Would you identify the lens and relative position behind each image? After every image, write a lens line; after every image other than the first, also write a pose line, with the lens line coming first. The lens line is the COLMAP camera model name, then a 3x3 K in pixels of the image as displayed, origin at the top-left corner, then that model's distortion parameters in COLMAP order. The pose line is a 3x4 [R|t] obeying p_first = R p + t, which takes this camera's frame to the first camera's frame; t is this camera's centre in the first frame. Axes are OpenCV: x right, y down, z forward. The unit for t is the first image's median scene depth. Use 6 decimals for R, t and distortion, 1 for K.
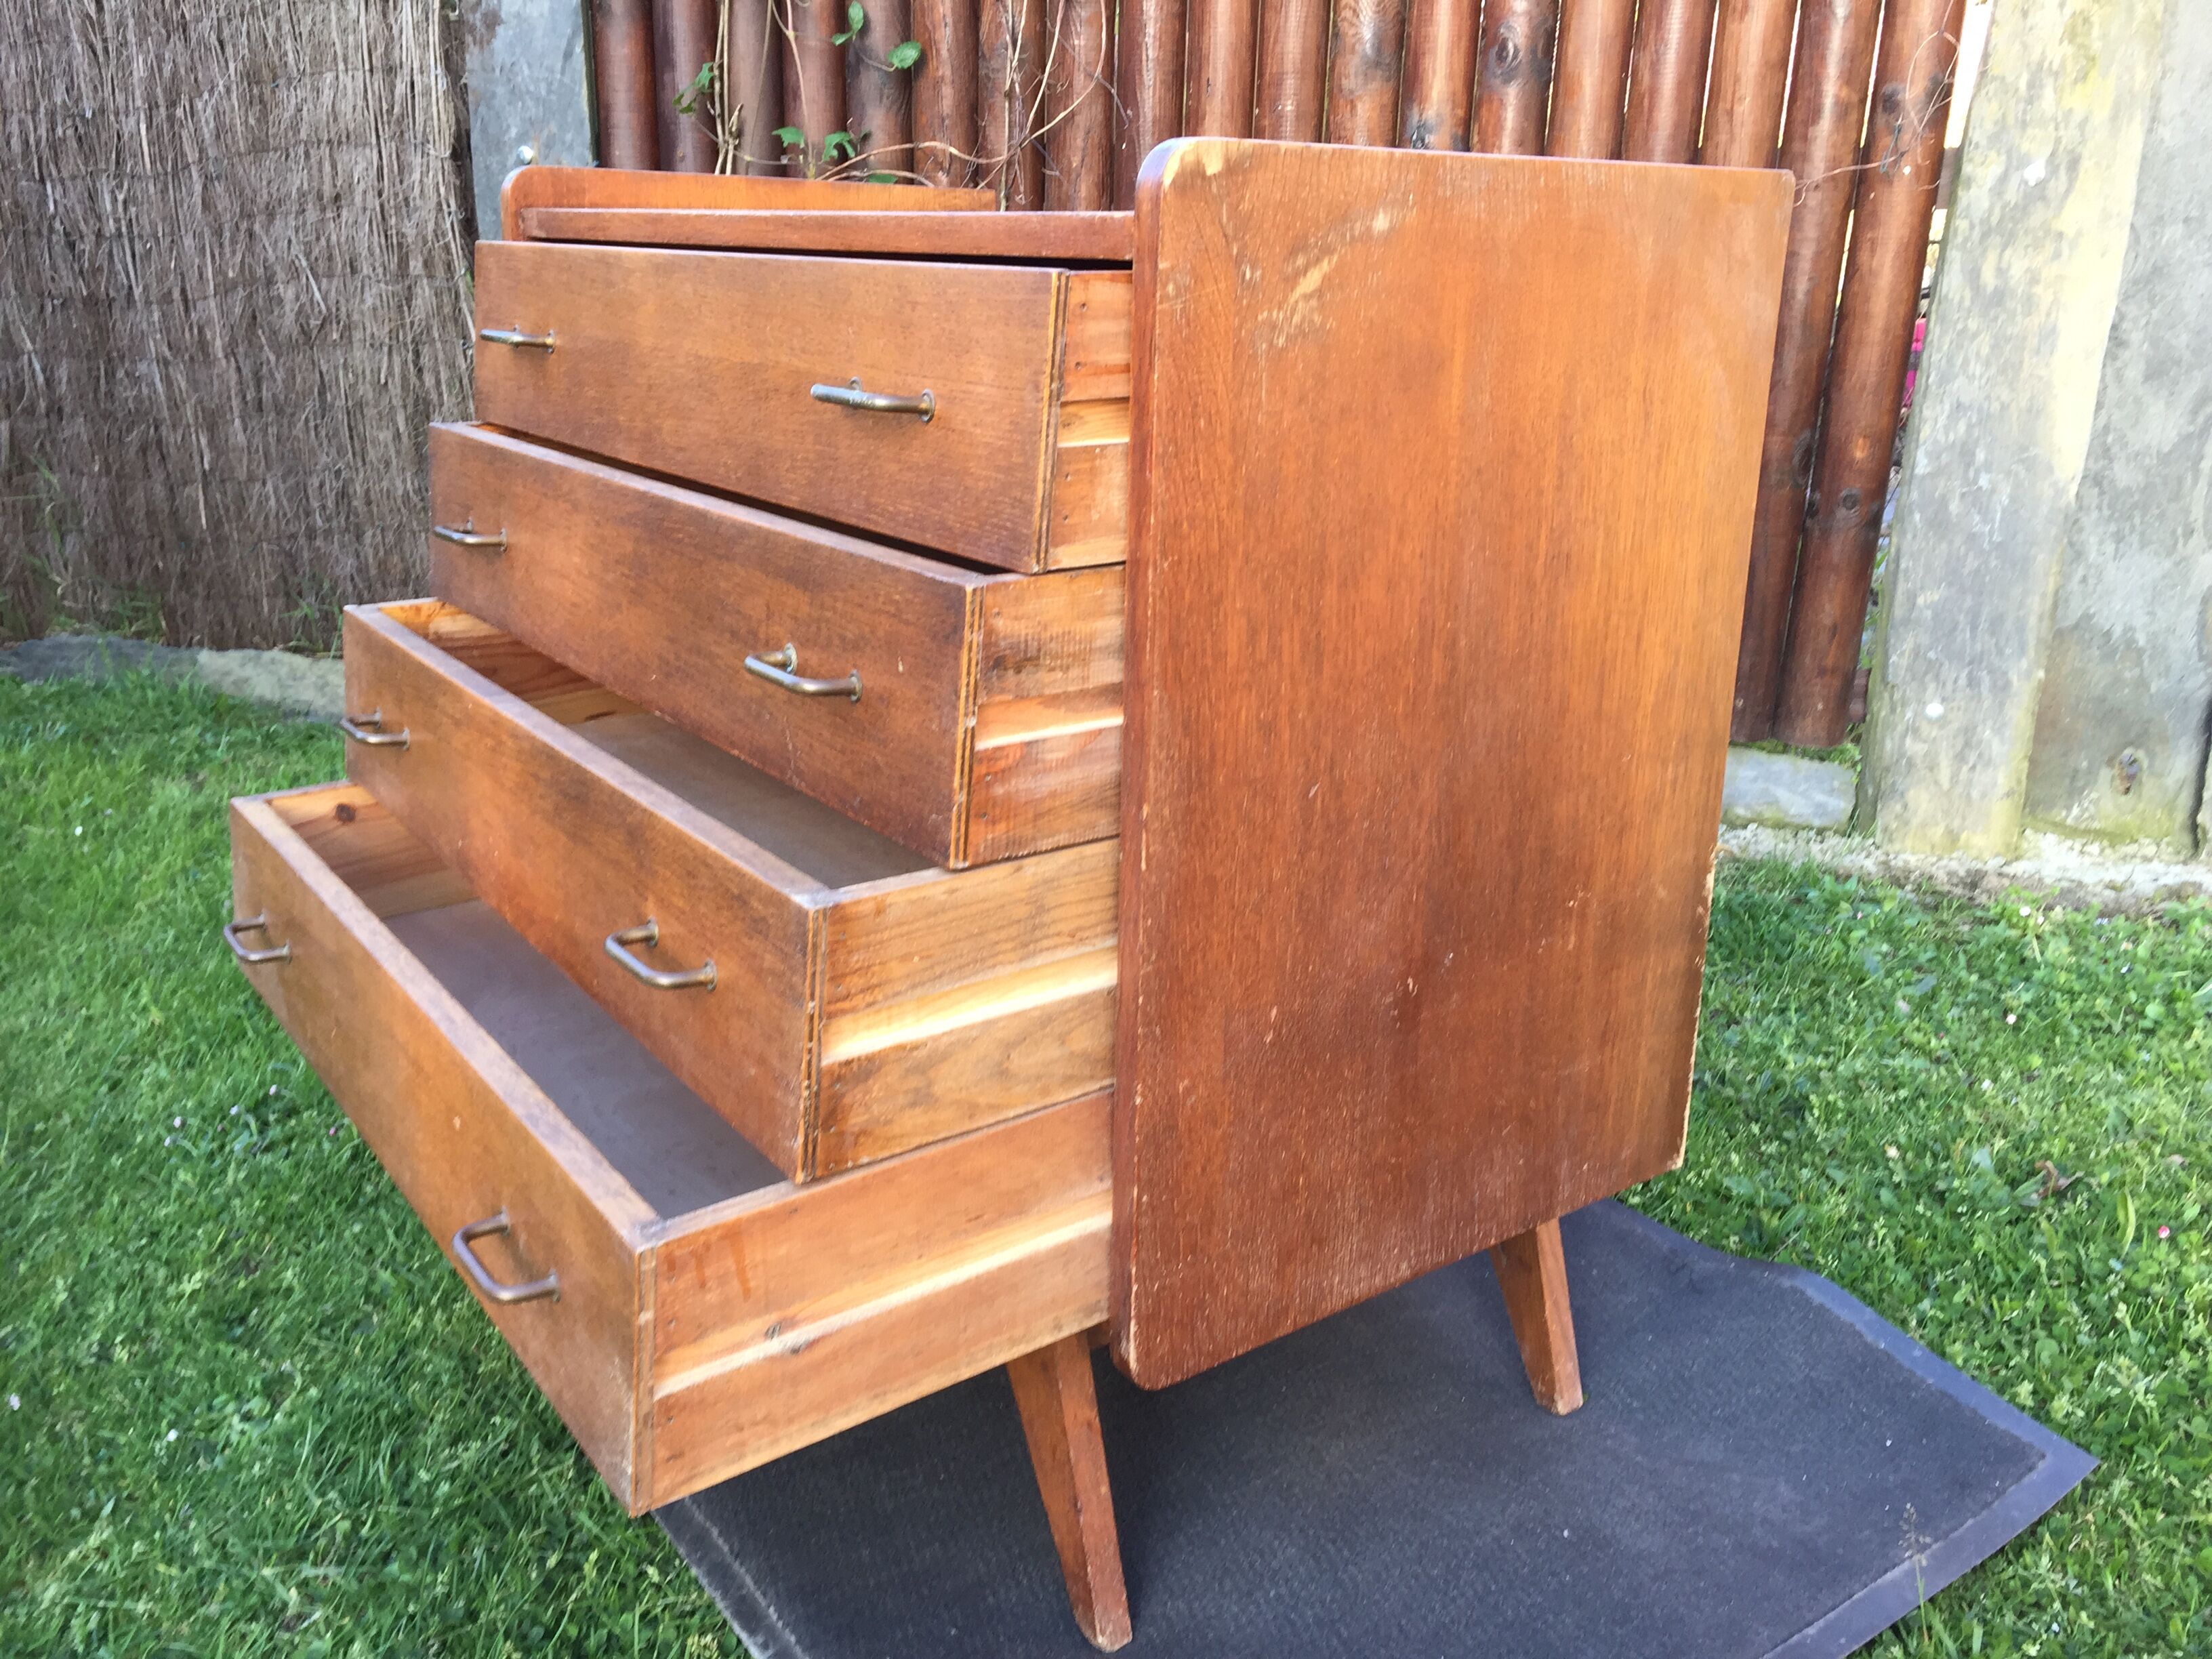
lens RADIAL K [[1887.7, 0, 1109.1], [0, 1887.7, 828.3], [0, 0, 1]] dist [0.083691, -0.115640]
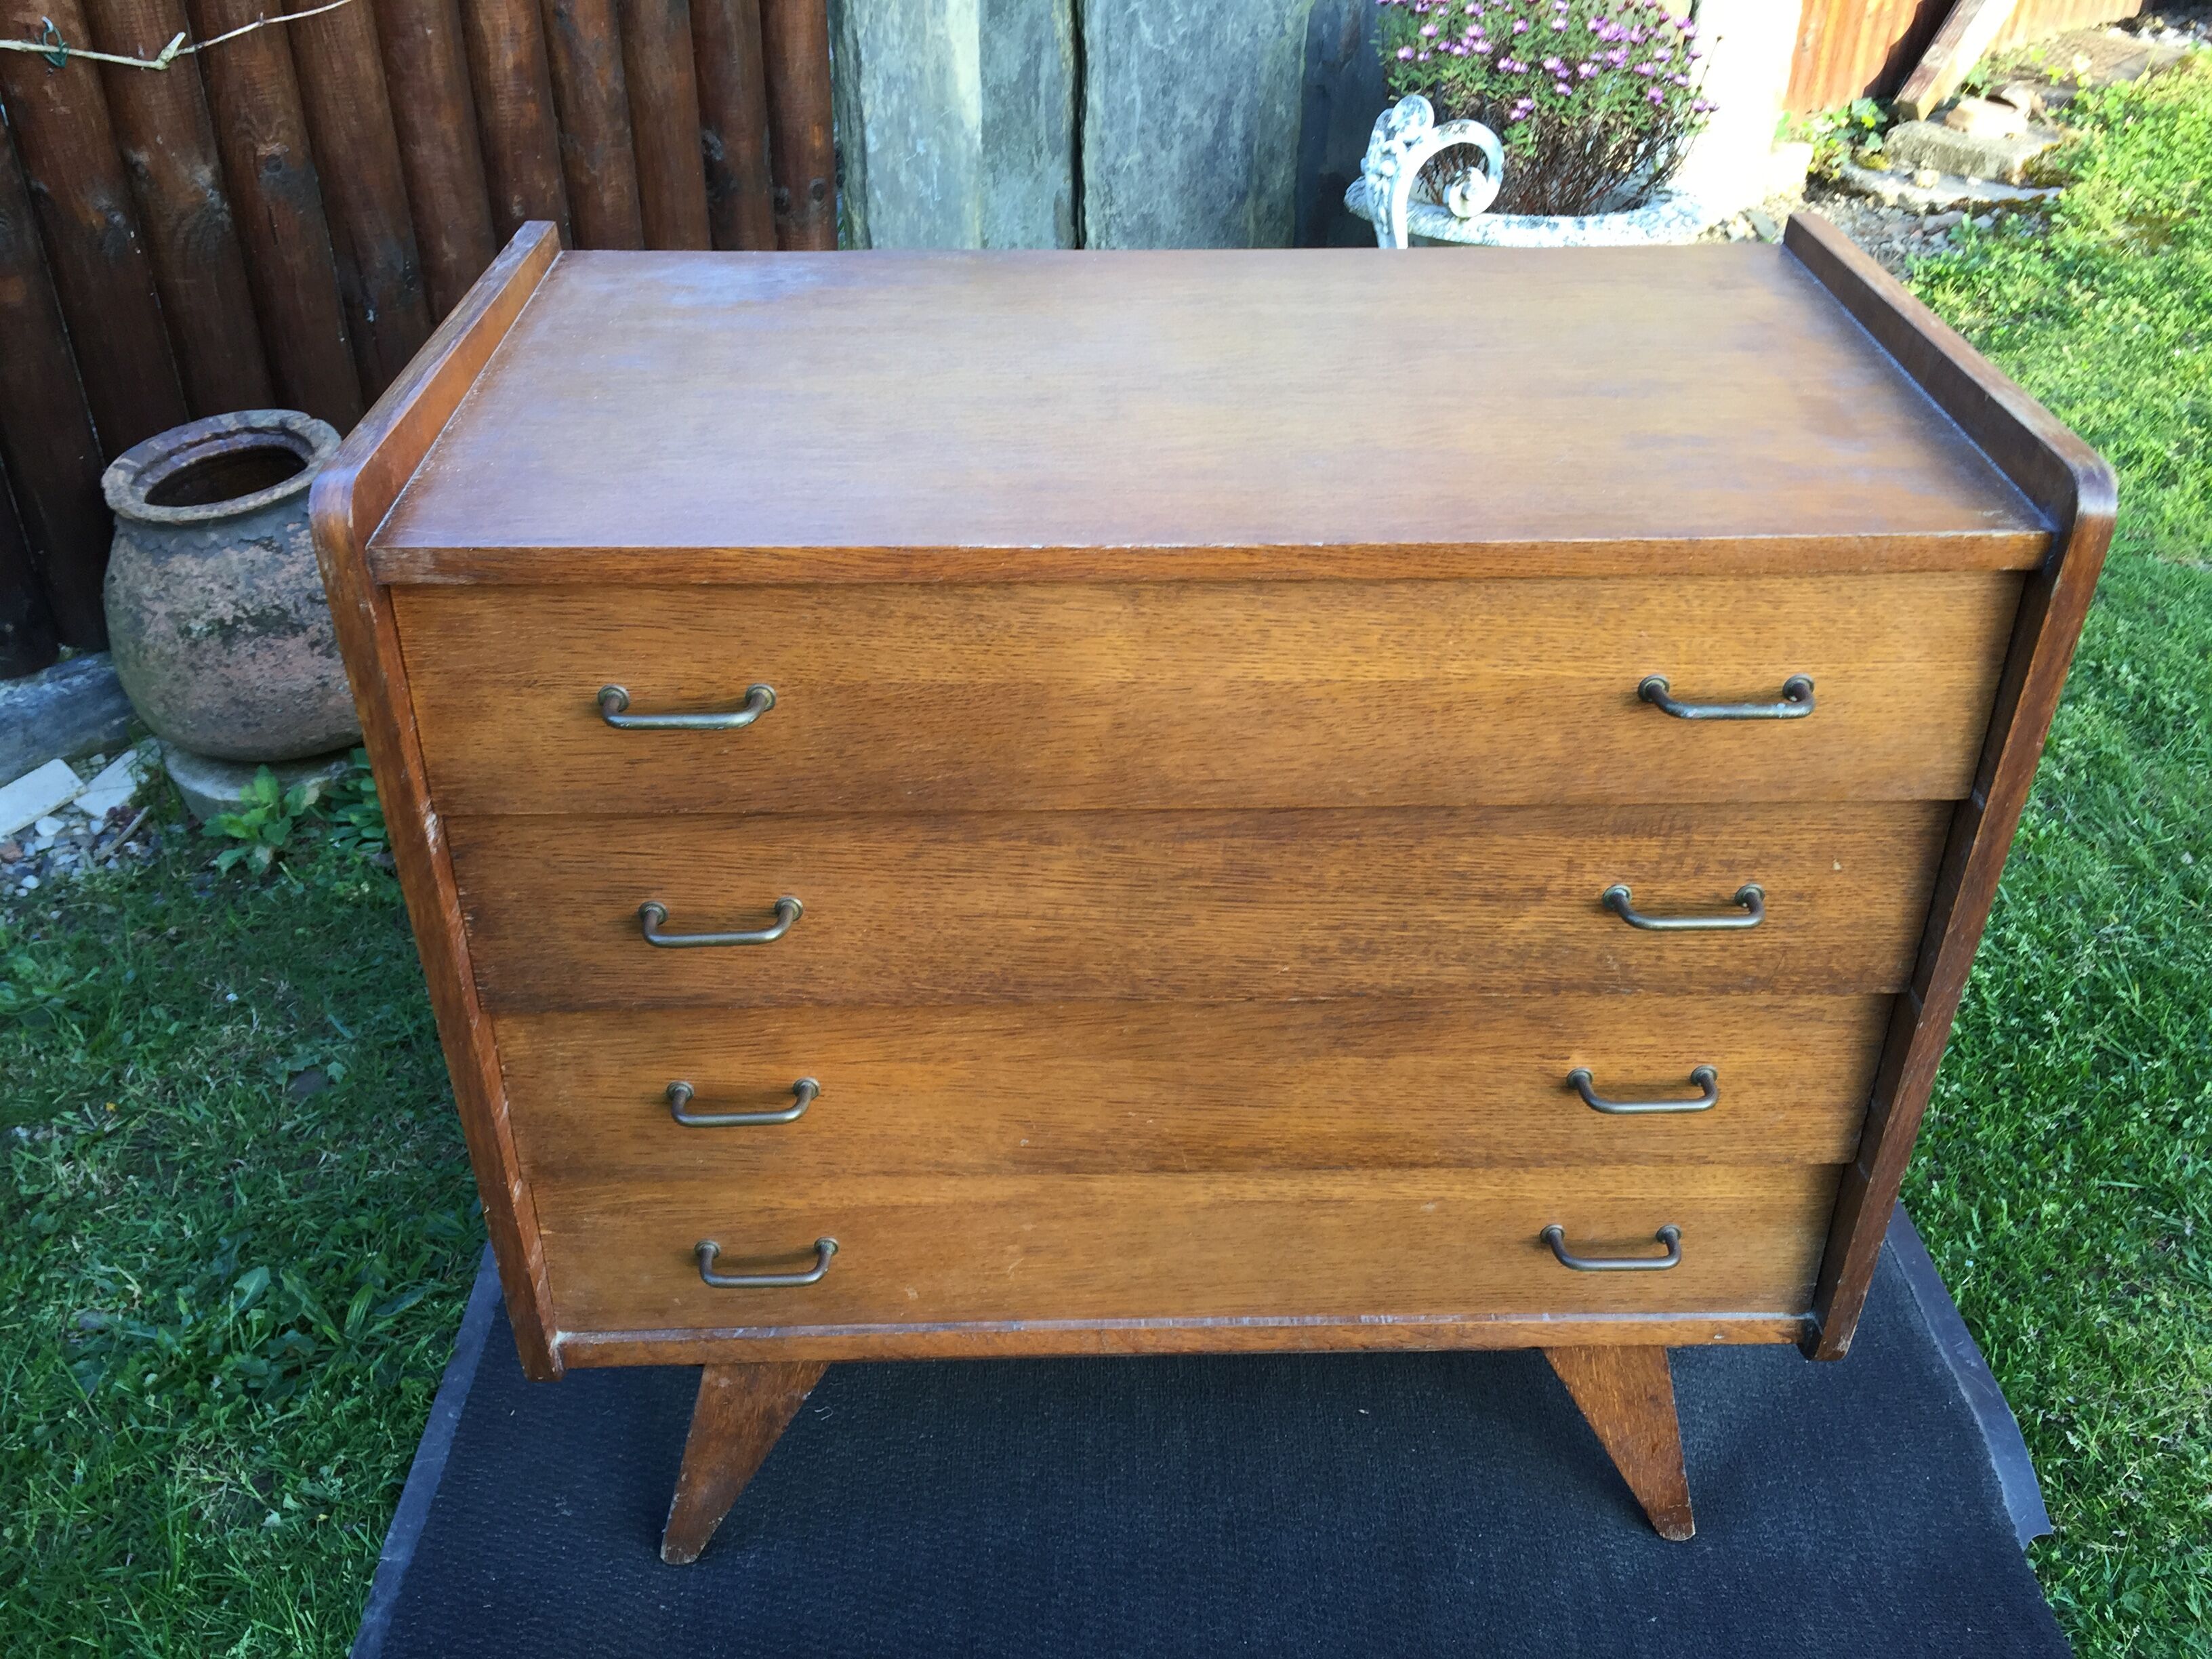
lens RADIAL K [[1887.7, 0, 1116.7], [0, 1887.7, 830.1], [0, 0, 1]] dist [0.083691, -0.115640]
pose [[0.564767, -0.476867, 0.673525, -0.803766], [0.252397, 0.876849, 0.409183, -0.555646], [-0.785706, -0.061098, 0.615576, 0.541071]]
